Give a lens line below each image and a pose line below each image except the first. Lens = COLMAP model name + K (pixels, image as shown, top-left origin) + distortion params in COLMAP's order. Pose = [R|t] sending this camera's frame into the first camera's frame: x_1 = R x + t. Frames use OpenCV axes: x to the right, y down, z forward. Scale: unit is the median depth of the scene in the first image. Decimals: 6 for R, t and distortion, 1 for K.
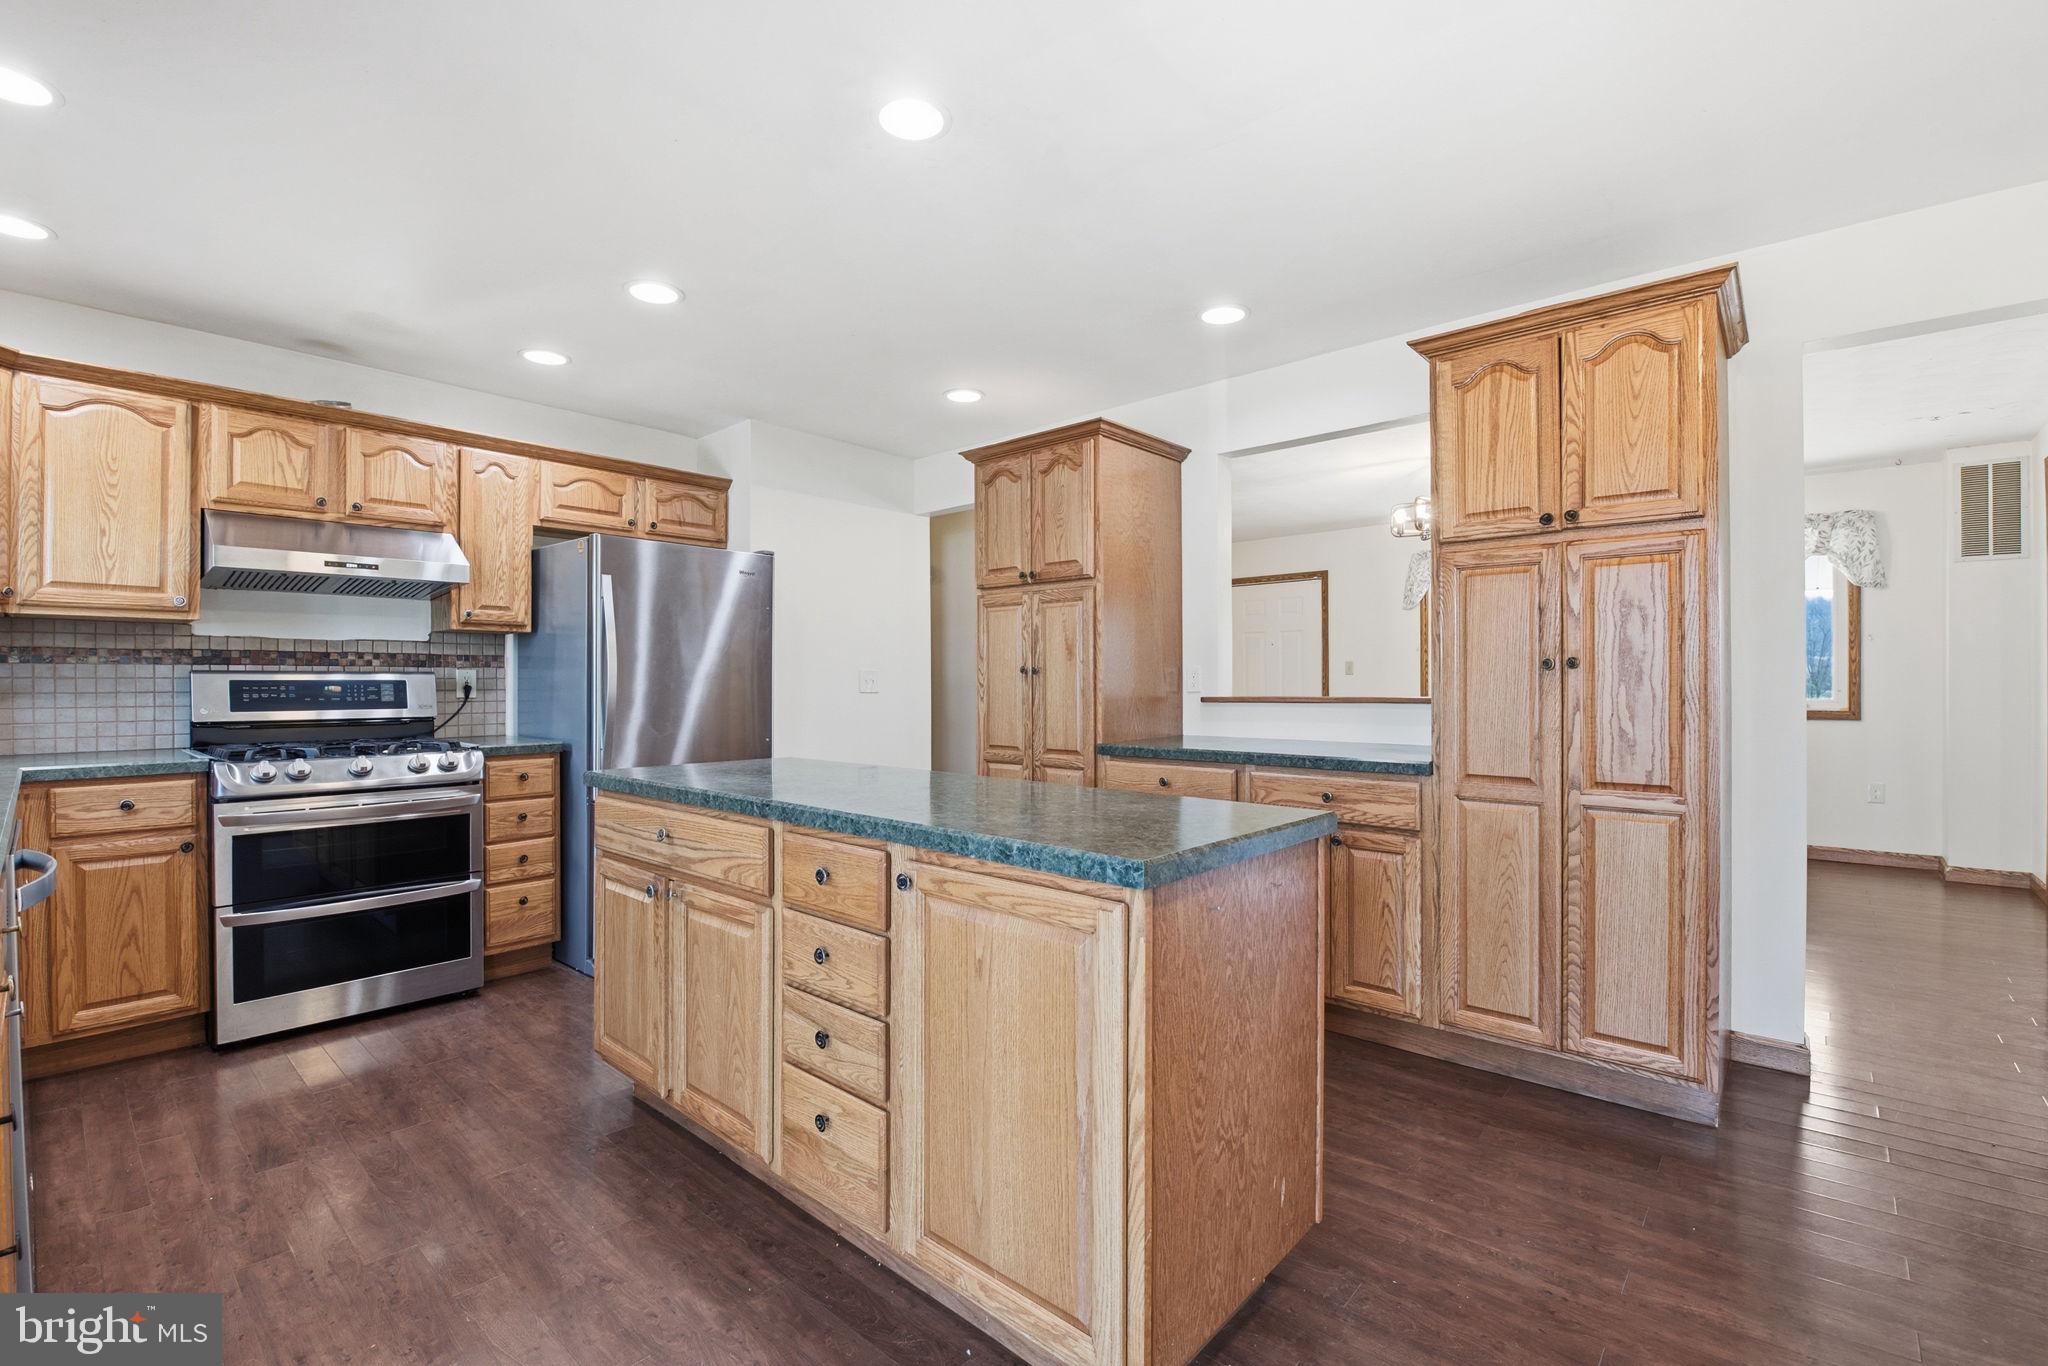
lens RADIAL K [[897.7, 0, 1033.5], [0, 897.7, 679.0], [0, 0, 1]] dist [-0.018755, -0.000686]
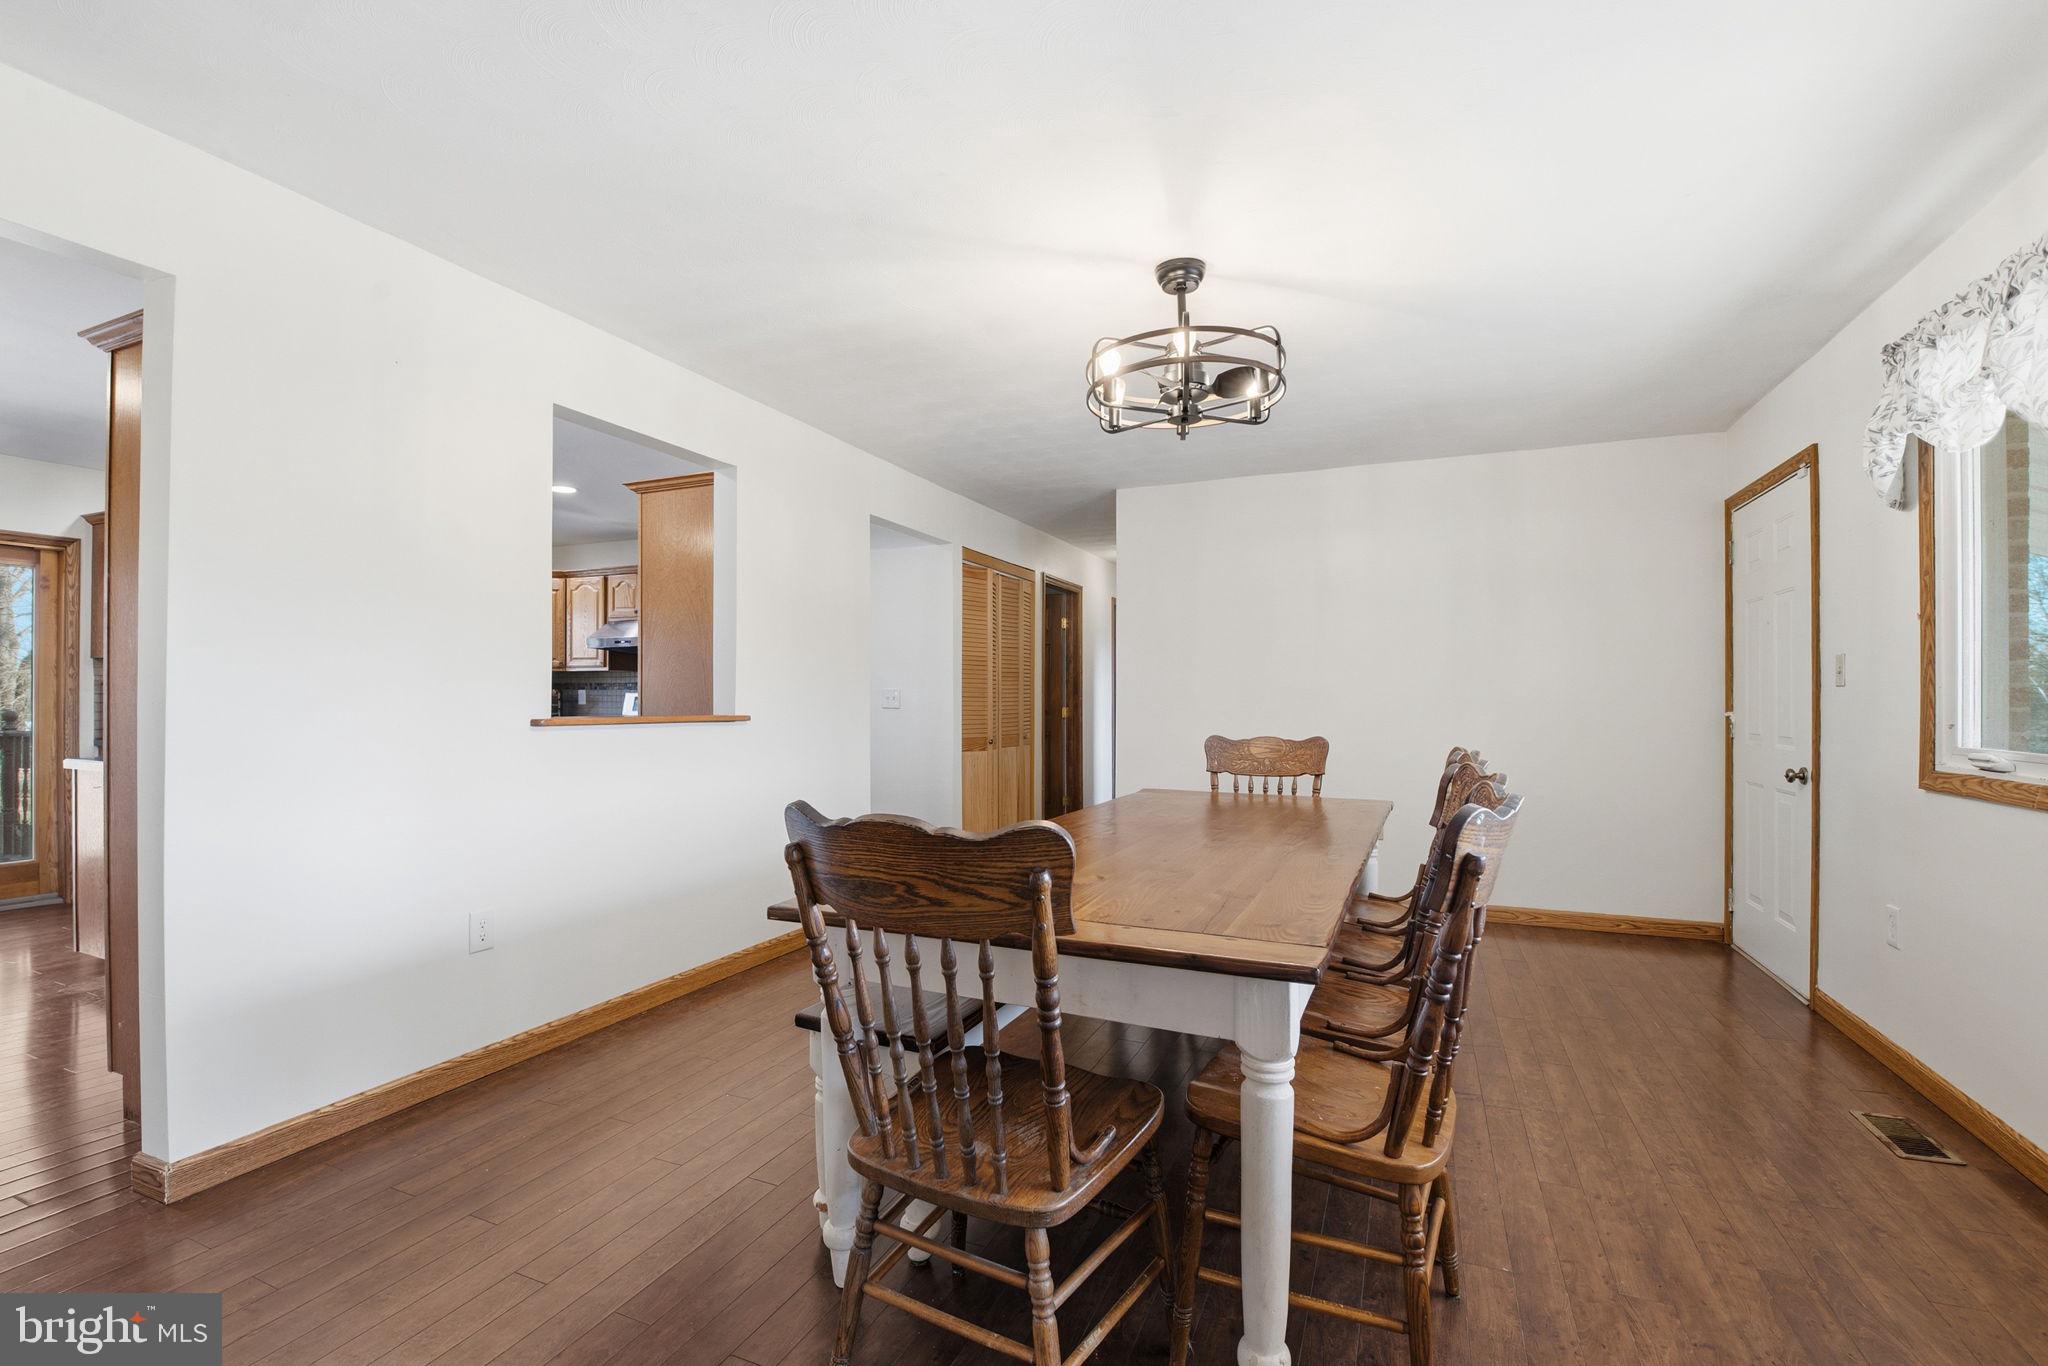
lens RADIAL K [[897.7, 0, 1004.1], [0, 897.7, 699.3], [0, 0, 1]] dist [-0.018755, -0.000686]
pose [[0.301465, 0.004897, -0.953465, 0.612360], [0.000381, 0.999986, 0.005256, -0.001104], [0.953477, -0.001948, 0.301459, 0.494940]]
